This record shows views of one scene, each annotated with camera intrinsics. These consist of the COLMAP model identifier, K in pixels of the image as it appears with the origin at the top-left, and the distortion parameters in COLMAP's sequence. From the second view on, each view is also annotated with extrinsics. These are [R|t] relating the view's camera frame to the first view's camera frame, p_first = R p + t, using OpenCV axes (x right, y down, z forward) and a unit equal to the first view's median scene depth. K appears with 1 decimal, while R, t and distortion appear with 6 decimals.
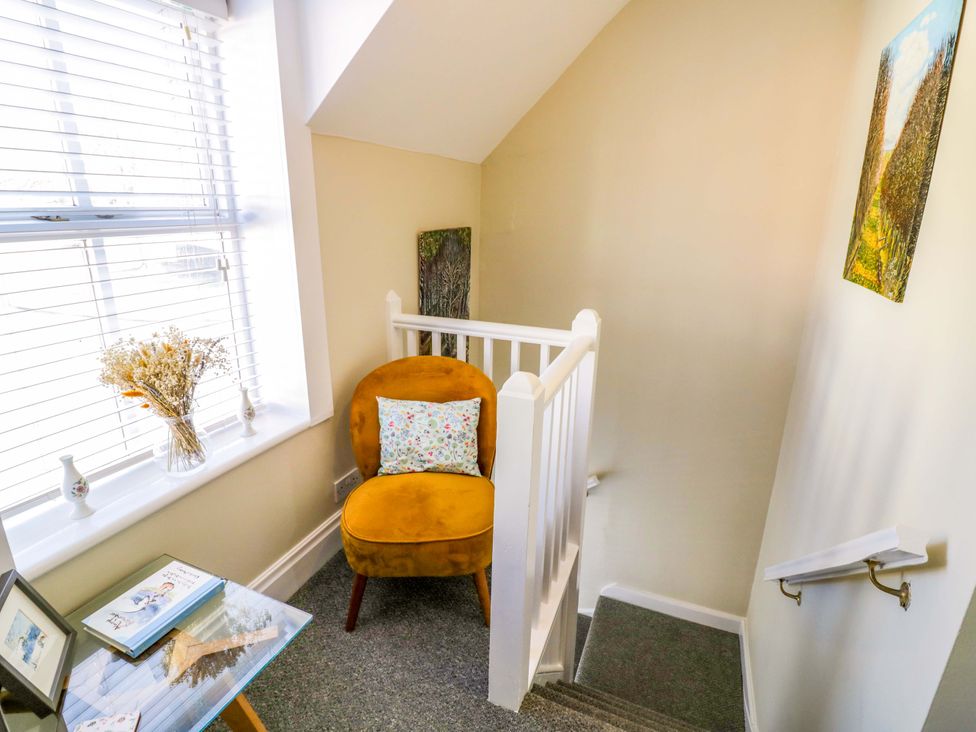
lens RADIAL K [[506.0, 0, 488.0], [0, 506.0, 356.1], [0, 0, 1]] dist [0.001574, -0.014764]
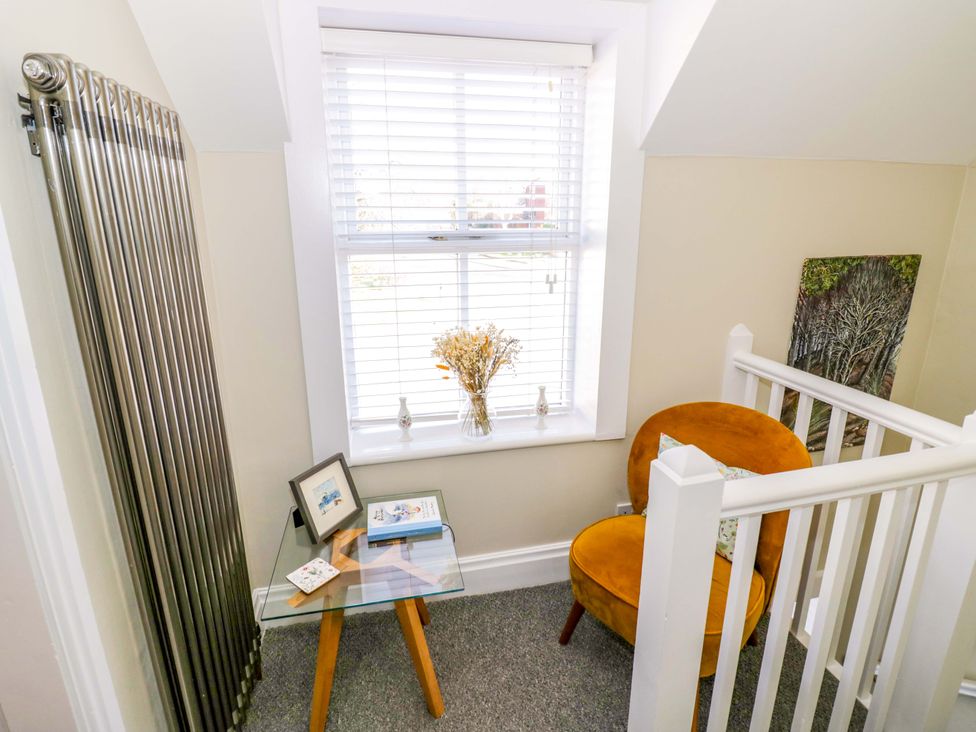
lens RADIAL K [[506.0, 0, 488.0], [0, 506.0, 356.1], [0, 0, 1]] dist [0.001574, -0.014764]
pose [[0.579405, 0.196215, -0.791068, 0.311738], [-0.219368, 0.972316, 0.080498, -0.063851], [0.784963, 0.126894, 0.606408, 0.181384]]
